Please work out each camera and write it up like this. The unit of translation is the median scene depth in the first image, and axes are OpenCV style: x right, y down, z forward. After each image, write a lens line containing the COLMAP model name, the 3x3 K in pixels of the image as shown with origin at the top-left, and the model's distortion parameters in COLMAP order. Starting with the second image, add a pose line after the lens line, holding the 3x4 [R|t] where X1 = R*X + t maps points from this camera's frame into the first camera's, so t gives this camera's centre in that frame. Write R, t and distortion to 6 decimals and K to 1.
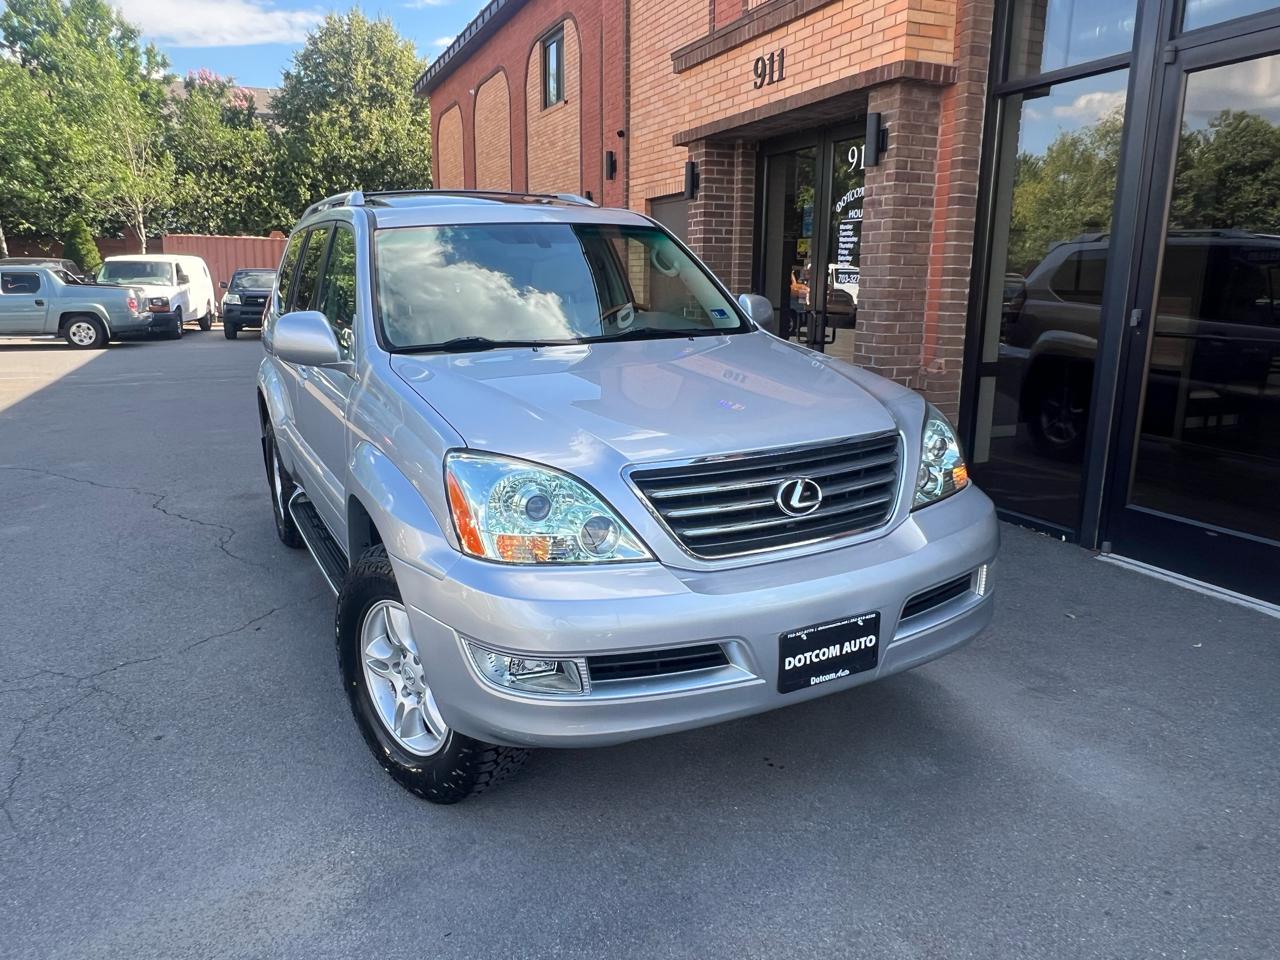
lens RADIAL K [[901.2, 0, 635.8], [0, 901.2, 481.2], [0, 0, 1]] dist [-0.003487, 0.001062]
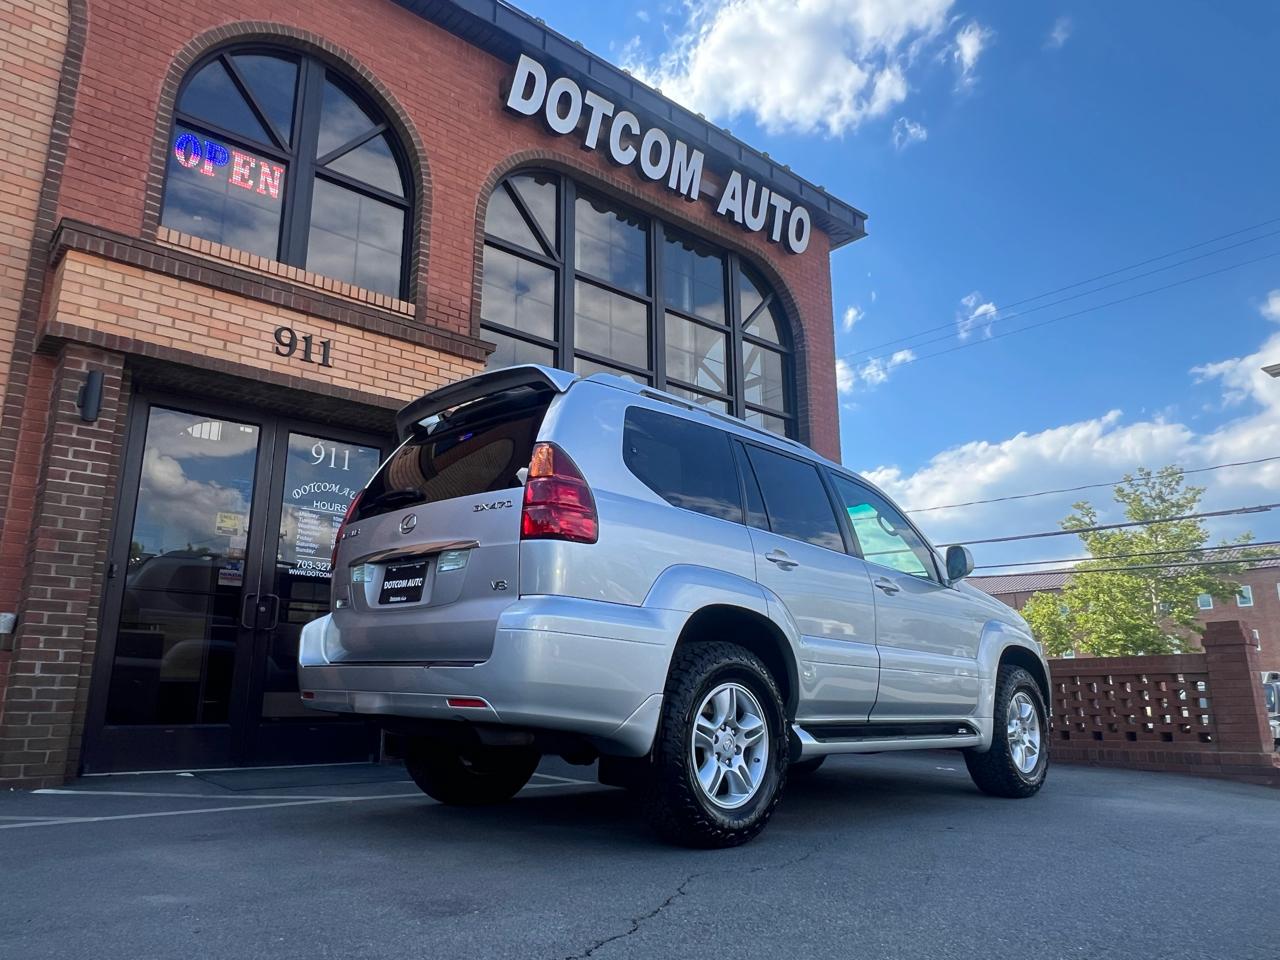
lens RADIAL K [[901.2, 0, 640.3], [0, 901.2, 479.1], [0, 0, 1]] dist [-0.003487, 0.001062]
pose [[-0.305101, 0.224365, 0.925513, -0.864129], [0.208429, 0.964020, -0.164990, -0.079724], [-0.929231, 0.142565, -0.340887, 1.037144]]
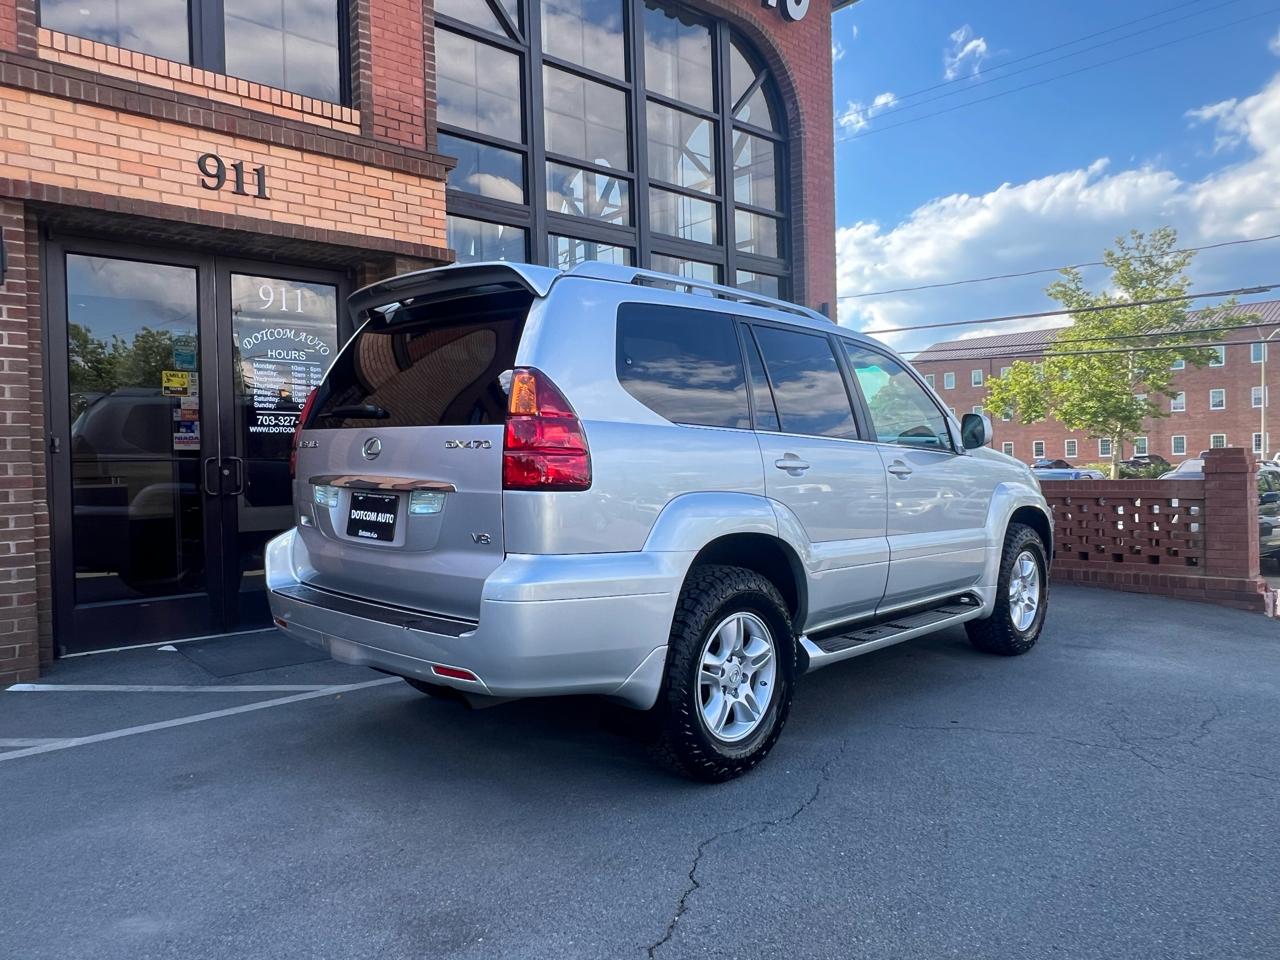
lens RADIAL K [[901.2, 0, 635.2], [0, 901.2, 477.7], [0, 0, 1]] dist [-0.003487, 0.001062]
pose [[-0.322651, -0.013681, 0.946419, -0.803135], [0.227424, 0.969483, 0.091547, -0.176392], [-0.918790, 0.244776, -0.309694, 1.006963]]
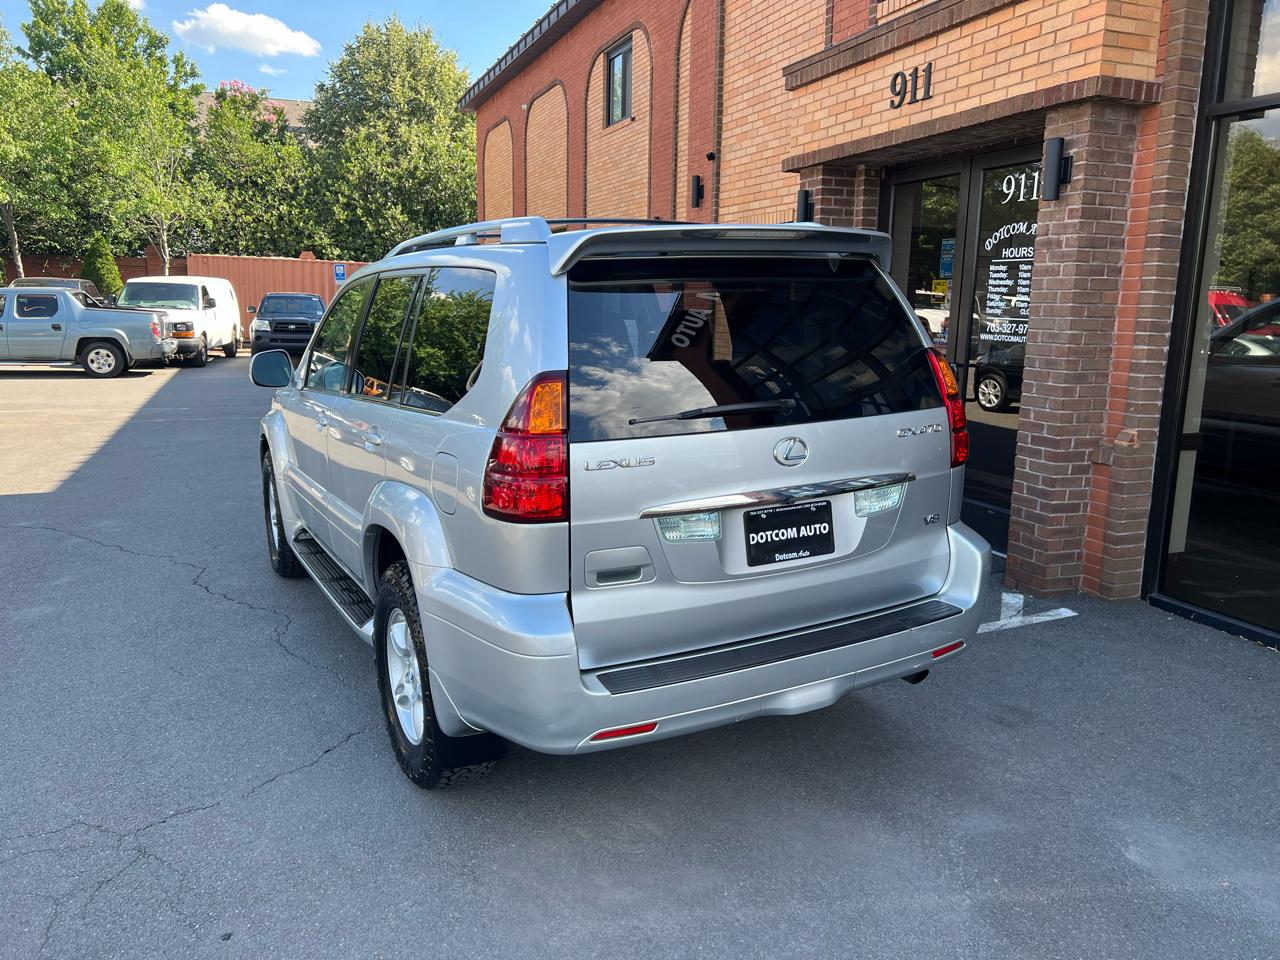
lens RADIAL K [[960.7, 0, 638.1], [0, 960.7, 481.0], [0, 0, 1]] dist [0.047859, -0.050985]
pose [[0.999207, 0.016722, -0.036142, -0.075233], [-0.018072, 0.999139, -0.037348, -0.040881], [0.035487, 0.037971, 0.998649, 0.079745]]
